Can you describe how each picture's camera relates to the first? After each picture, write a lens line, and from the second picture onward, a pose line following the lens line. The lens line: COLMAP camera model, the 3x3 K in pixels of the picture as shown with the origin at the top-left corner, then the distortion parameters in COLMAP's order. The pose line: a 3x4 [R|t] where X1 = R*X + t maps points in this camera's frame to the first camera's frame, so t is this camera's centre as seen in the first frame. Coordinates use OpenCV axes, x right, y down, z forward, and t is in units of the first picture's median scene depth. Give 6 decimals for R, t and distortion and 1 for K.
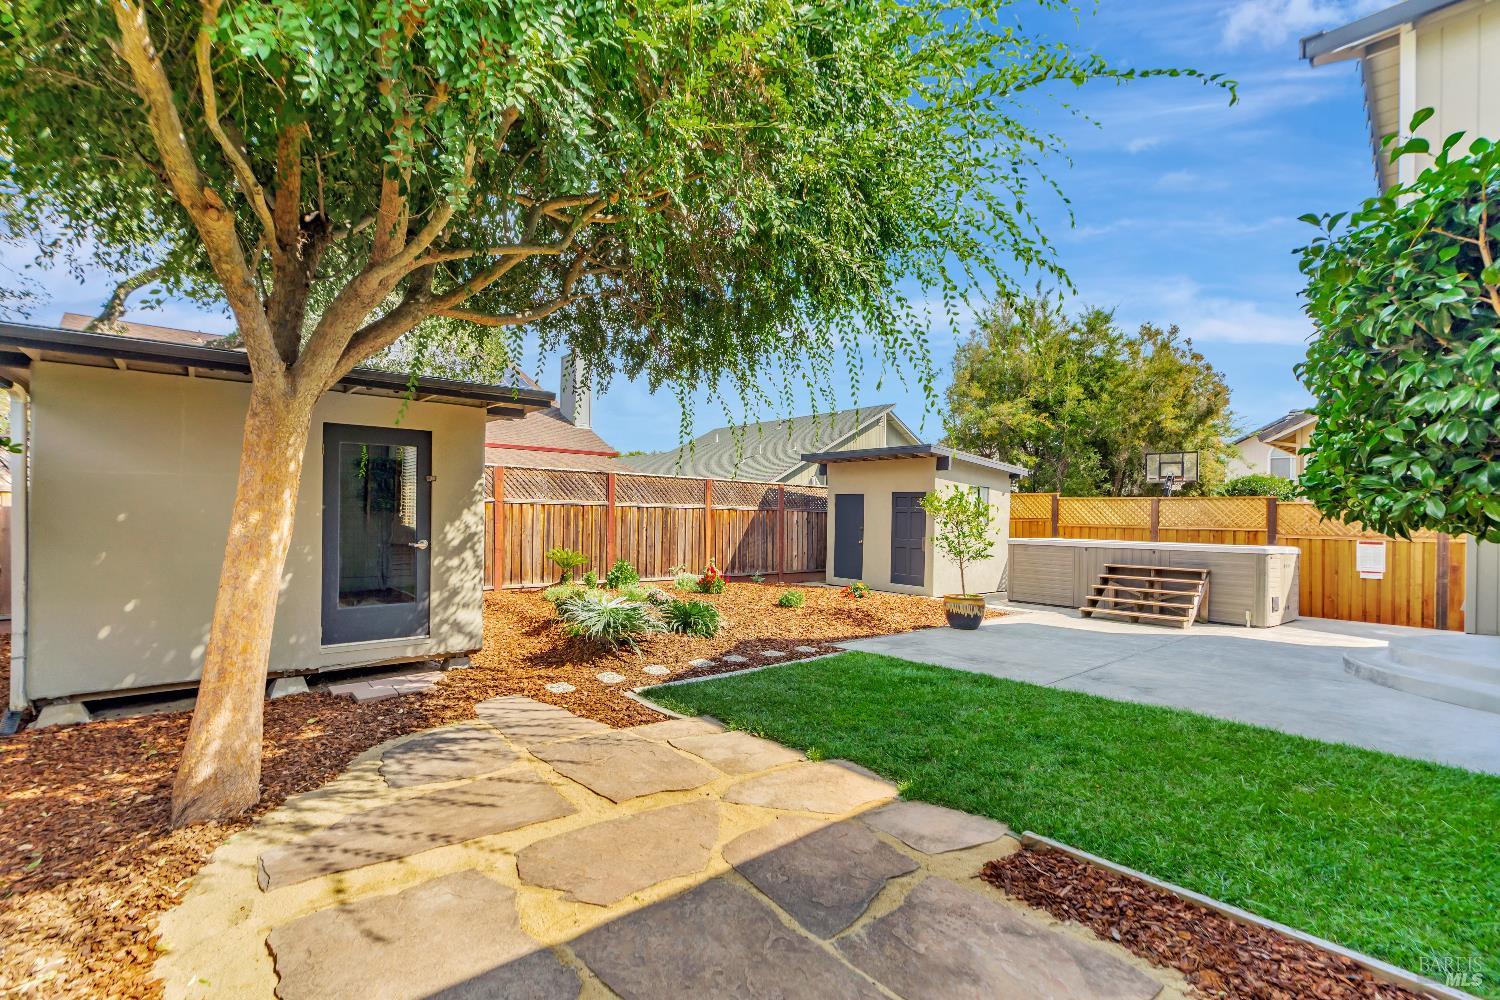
lens RADIAL K [[677.7, 0, 750.0], [0, 677.7, 500.0], [0, 0, 1]] dist [-0.000861, -0.000003]
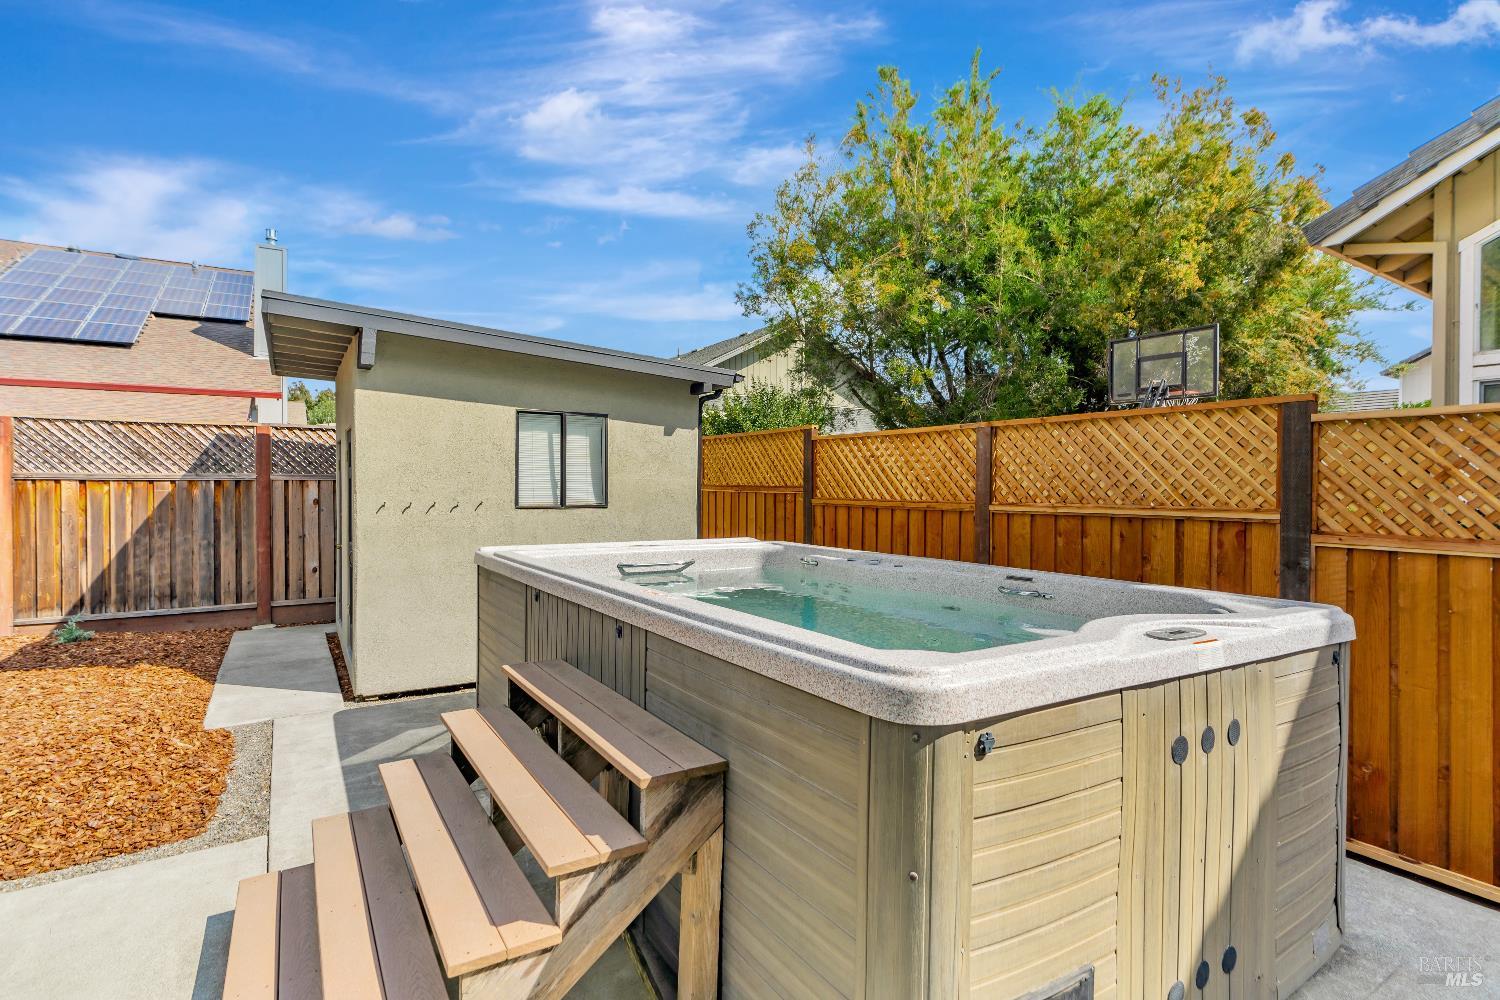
lens RADIAL K [[761.4, 0, 750.0], [0, 761.4, 500.0], [0, 0, 1]] dist [0.002001, 0.000372]
pose [[0.989890, -0.007854, -0.141618, 0.432998], [0.012108, 0.999500, 0.029202, 0.018569], [0.141318, -0.030622, 0.989491, 0.485322]]
